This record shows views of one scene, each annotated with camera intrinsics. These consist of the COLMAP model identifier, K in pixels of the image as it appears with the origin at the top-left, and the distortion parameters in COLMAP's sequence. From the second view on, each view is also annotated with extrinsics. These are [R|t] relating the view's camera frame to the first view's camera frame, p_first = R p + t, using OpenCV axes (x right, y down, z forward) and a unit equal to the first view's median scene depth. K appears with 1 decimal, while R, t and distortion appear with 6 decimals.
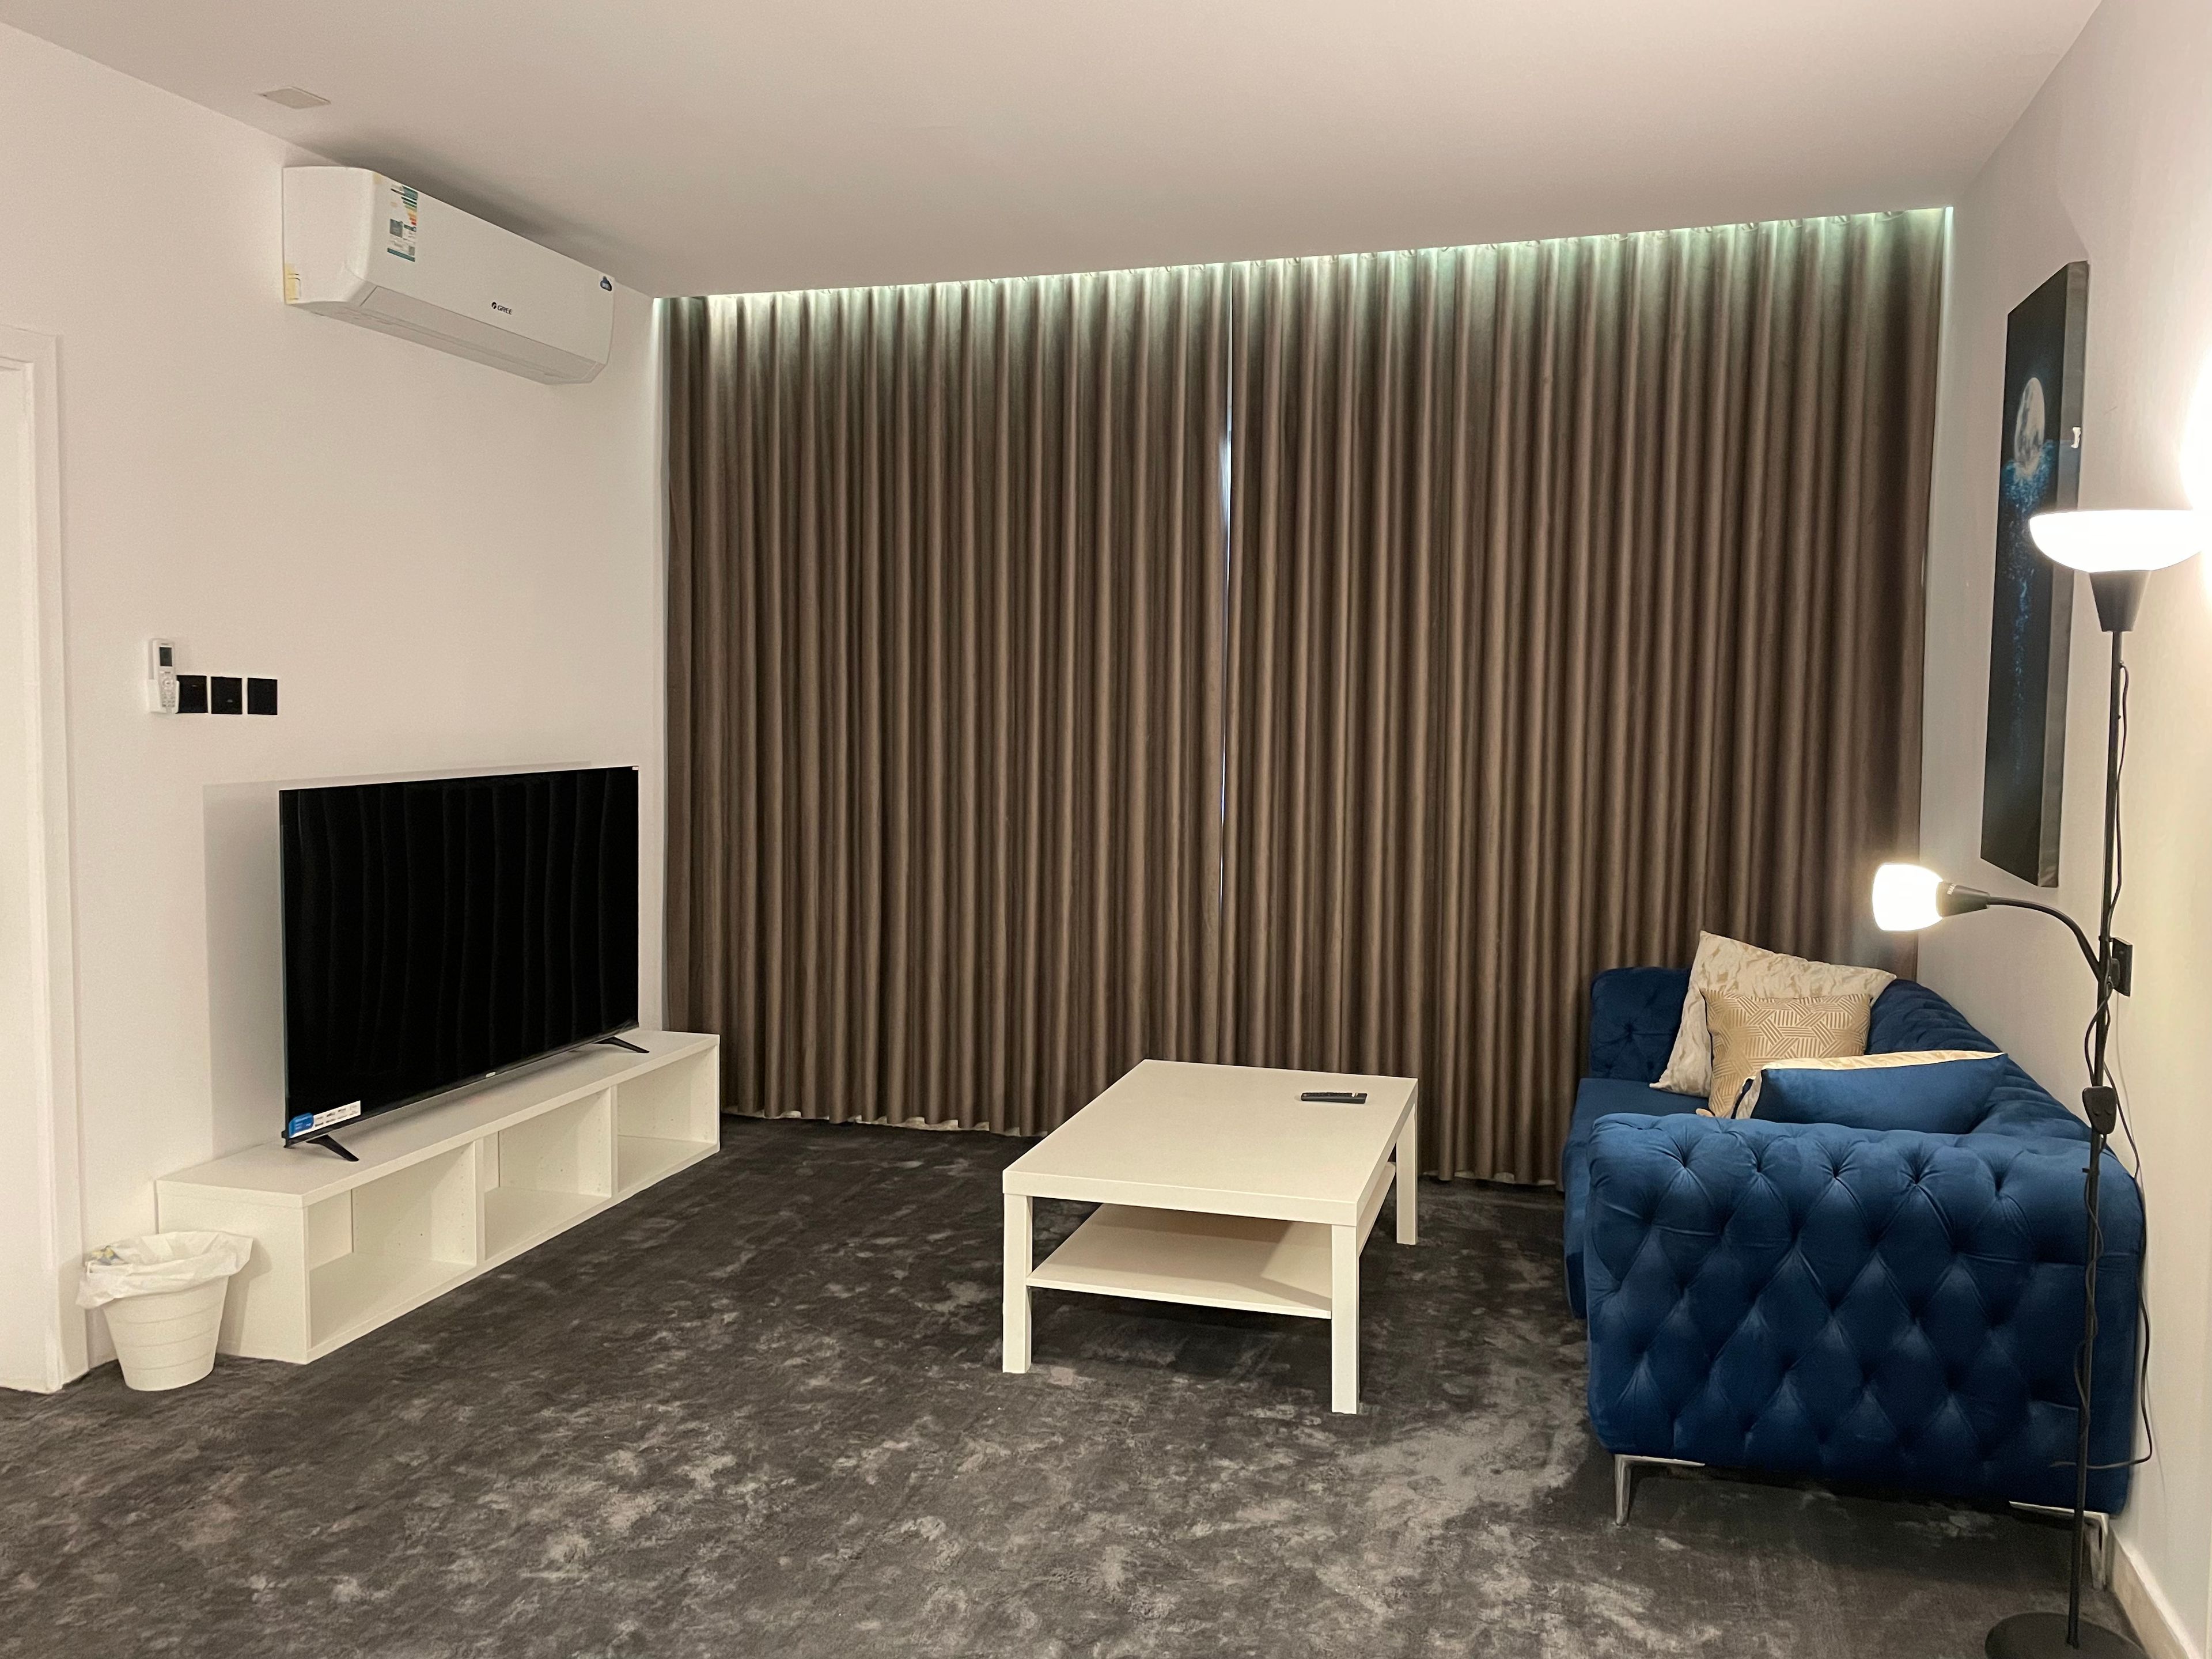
lens RADIAL K [[1685.0, 0, 1106.4], [0, 1685.0, 822.7], [0, 0, 1]] dist [0.098404, -0.126705]
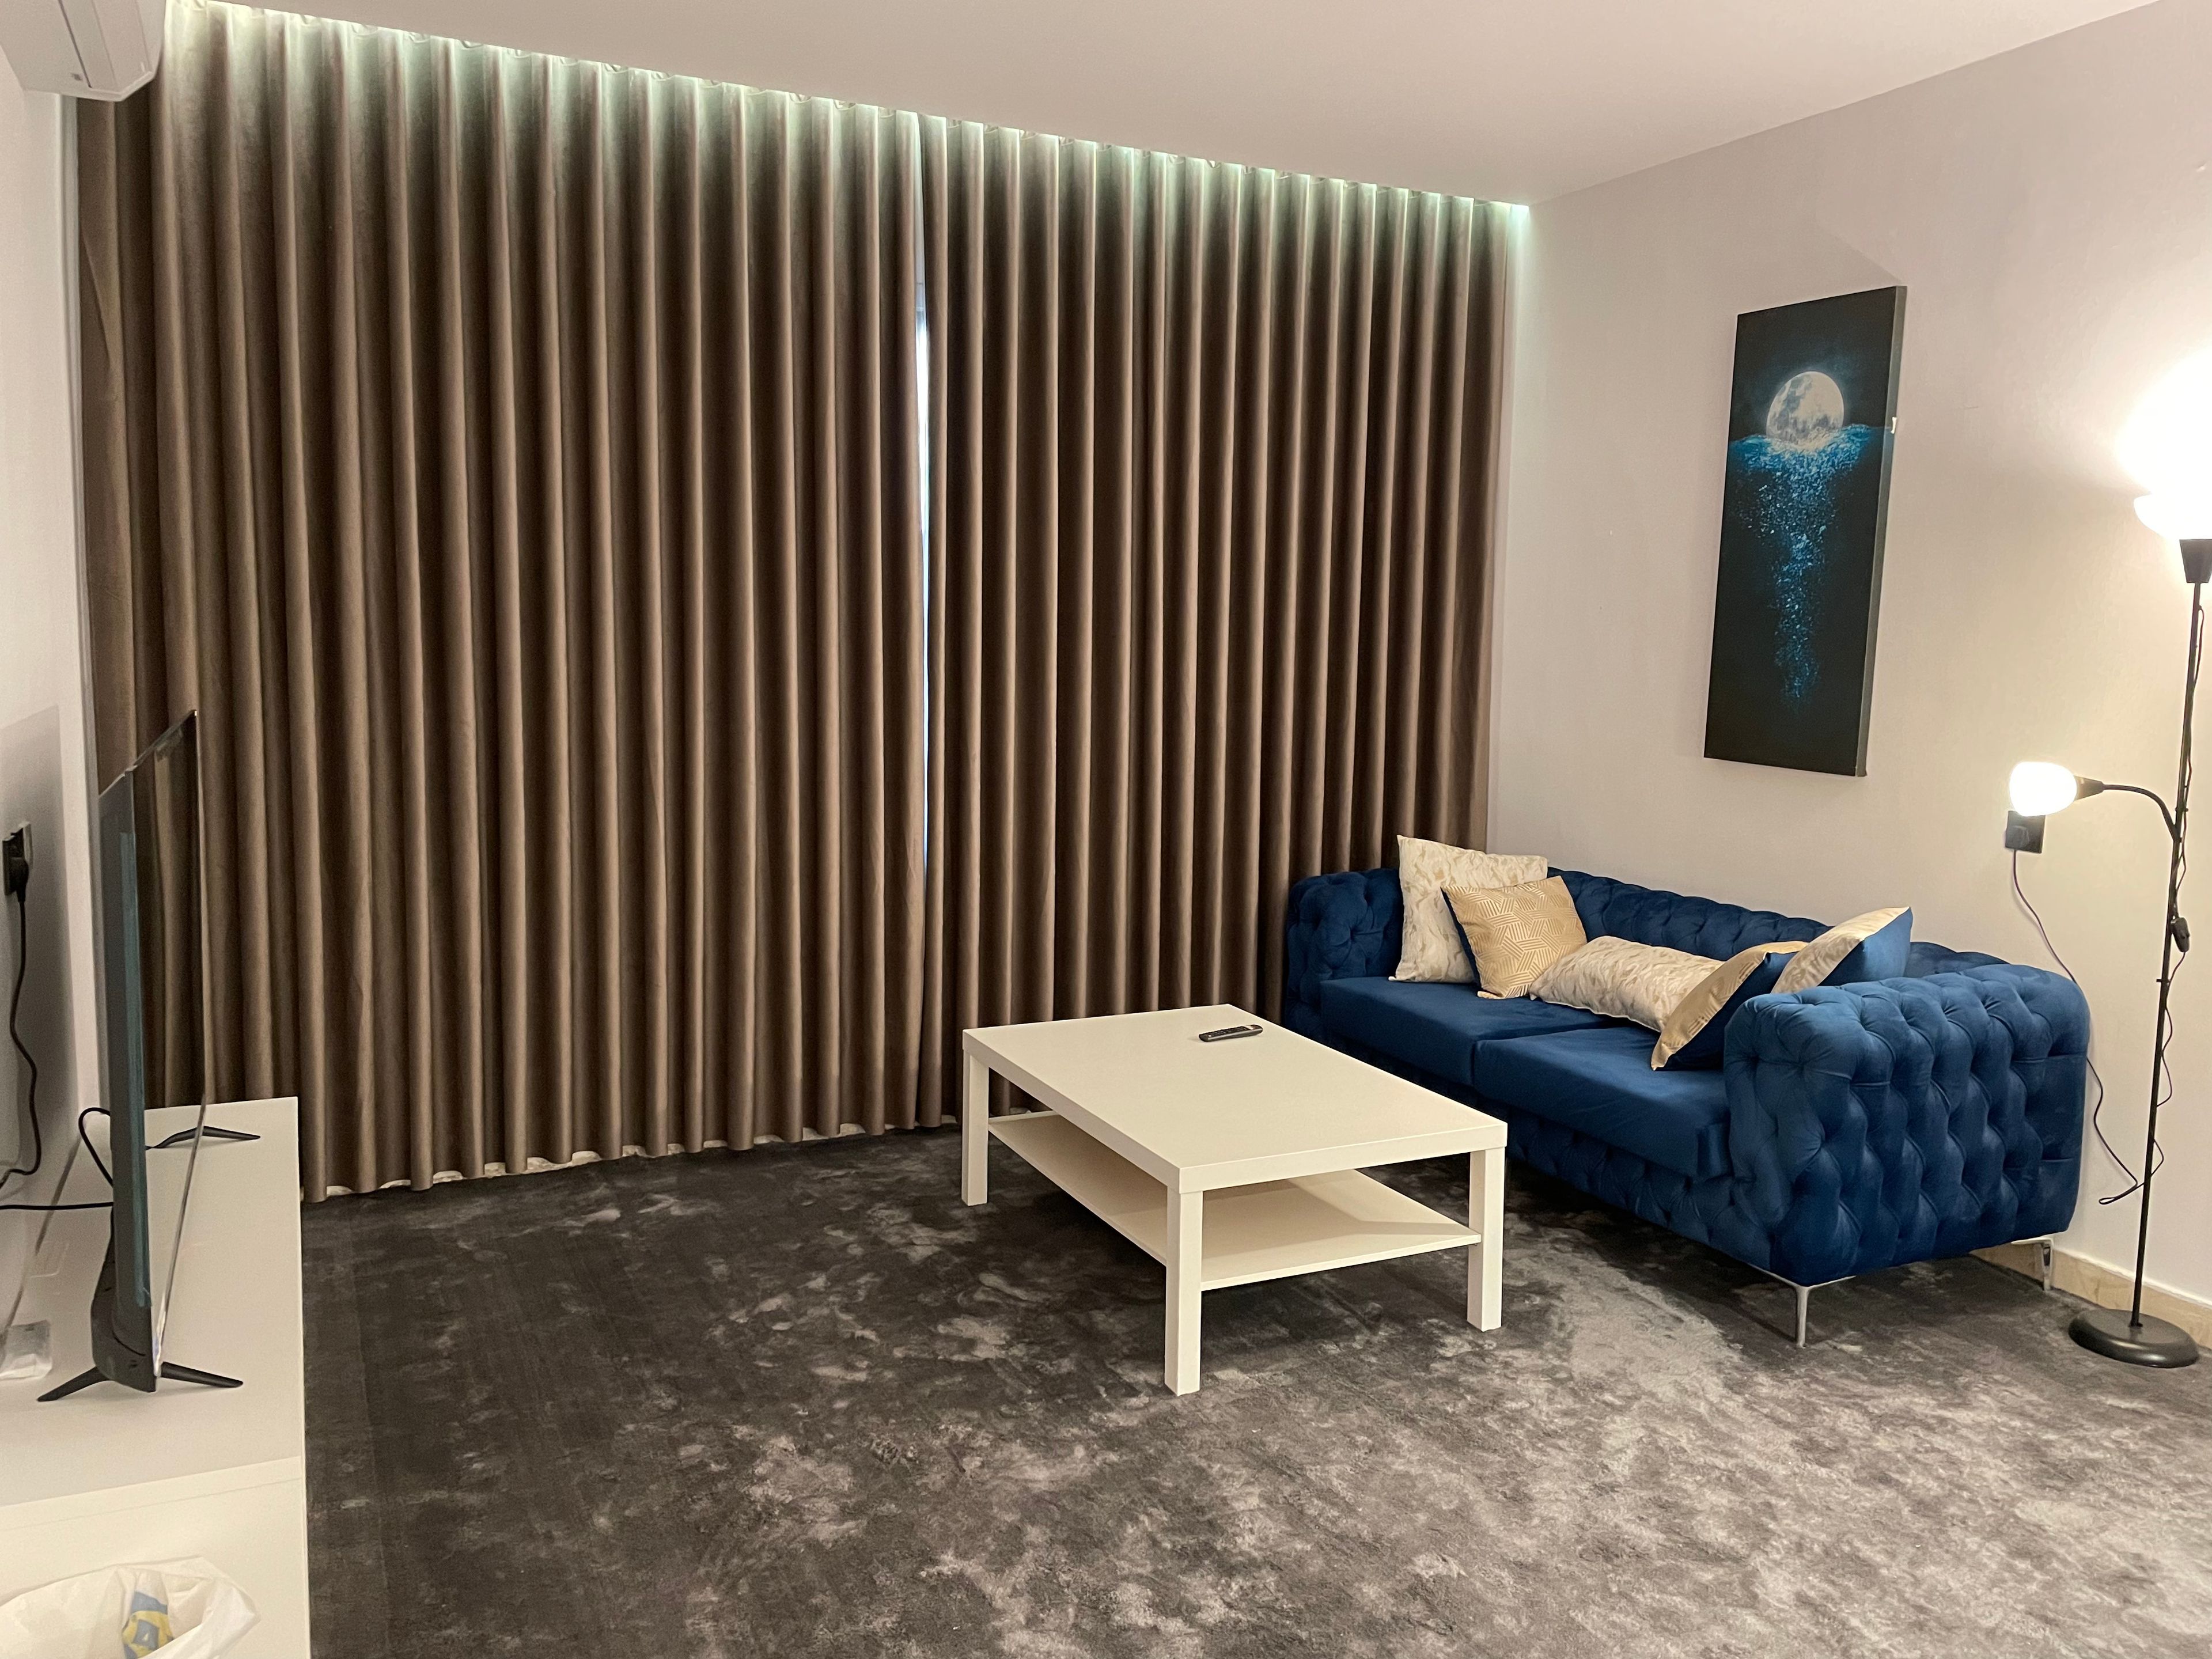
lens RADIAL K [[1685.0, 0, 1106.4], [0, 1685.0, 822.7], [0, 0, 1]] dist [0.098404, -0.126705]
pose [[0.738587, -0.071308, 0.670376, -0.604198], [0.037937, 0.997211, 0.064276, -0.026110], [-0.673090, -0.022042, 0.739232, 0.355893]]
